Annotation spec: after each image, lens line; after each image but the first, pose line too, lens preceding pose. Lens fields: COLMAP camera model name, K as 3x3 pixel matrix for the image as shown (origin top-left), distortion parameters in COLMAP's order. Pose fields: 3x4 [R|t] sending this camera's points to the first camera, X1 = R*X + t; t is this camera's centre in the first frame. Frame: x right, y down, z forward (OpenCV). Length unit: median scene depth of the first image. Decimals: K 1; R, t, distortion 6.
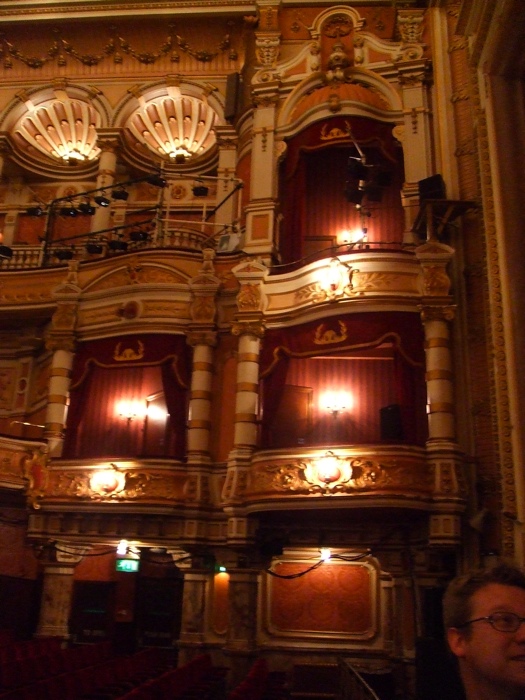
lens RADIAL K [[815.1, 0, 262.5], [0, 815.1, 350.0], [0, 0, 1]] dist [-0.084719, 0.042468]
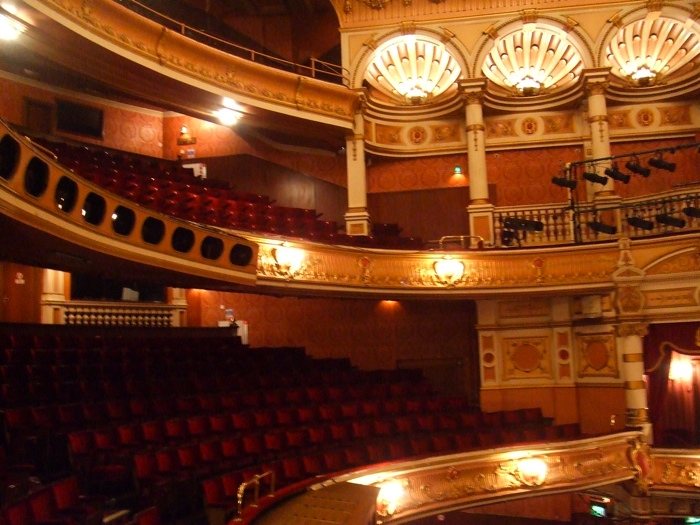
lens RADIAL K [[815.1, 0, 322.9], [0, 815.1, 264.9], [0, 0, 1]] dist [-0.084719, 0.042468]
pose [[0.993049, -0.085740, -0.080639, -0.551692], [0.101536, 0.970555, 0.218436, -0.351562], [0.059536, -0.225105, 0.972514, -0.002648]]
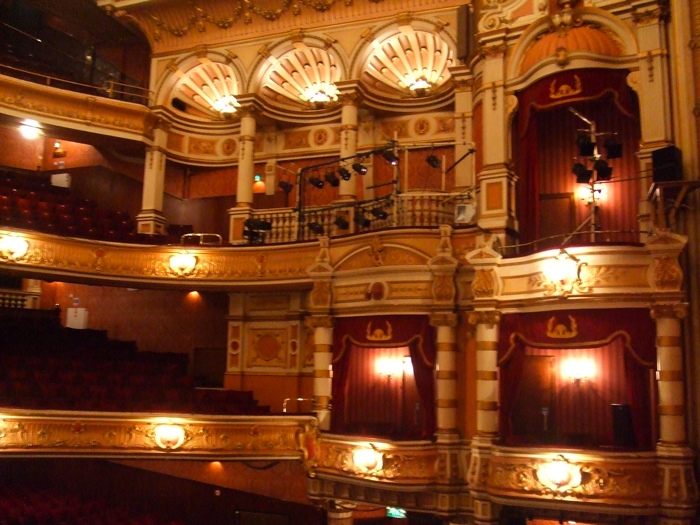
lens RADIAL K [[815.1, 0, 322.9], [0, 815.1, 264.9], [0, 0, 1]] dist [-0.084719, 0.042468]
pose [[0.950920, -0.061913, -0.303181, 0.098287], [0.116277, 0.979469, 0.164679, -0.266310], [0.286761, -0.191850, 0.938596, -0.030490]]
